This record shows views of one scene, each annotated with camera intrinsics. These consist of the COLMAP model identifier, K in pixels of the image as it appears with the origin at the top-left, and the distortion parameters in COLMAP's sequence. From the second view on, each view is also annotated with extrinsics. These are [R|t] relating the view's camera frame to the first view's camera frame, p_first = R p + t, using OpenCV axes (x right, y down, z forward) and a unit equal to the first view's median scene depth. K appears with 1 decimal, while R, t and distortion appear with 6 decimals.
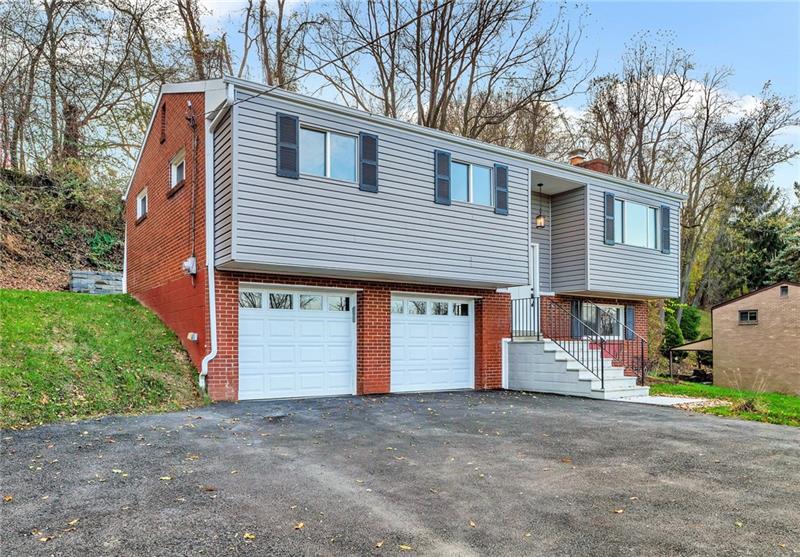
lens RADIAL K [[561.7, 0, 400.0], [0, 561.7, 278.5], [0, 0, 1]] dist [0.002707, 0.001716]
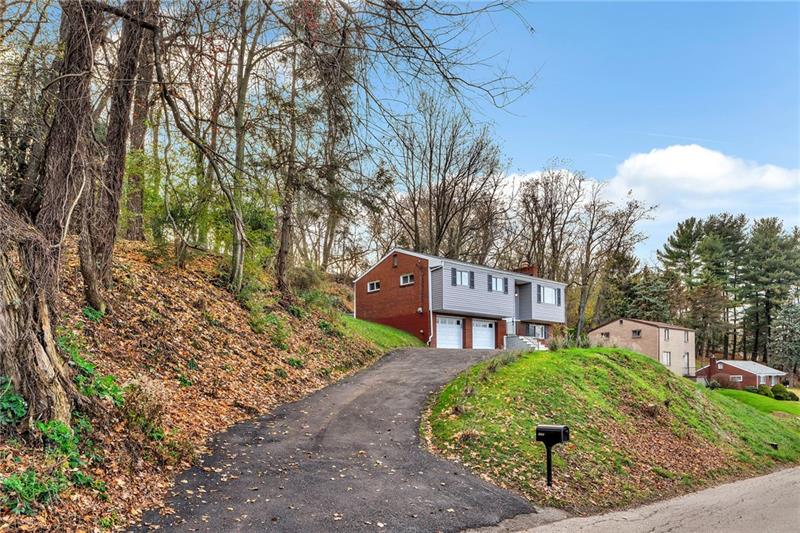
lens RADIAL K [[577.4, 0, 400.0], [0, 577.4, 266.5], [0, 0, 1]] dist [-0.002594, -0.000651]
pose [[0.990706, 0.018836, 0.134711, -0.726082], [-0.007257, 0.996274, -0.085937, 0.011324], [-0.135828, 0.084161, 0.987151, -1.808962]]
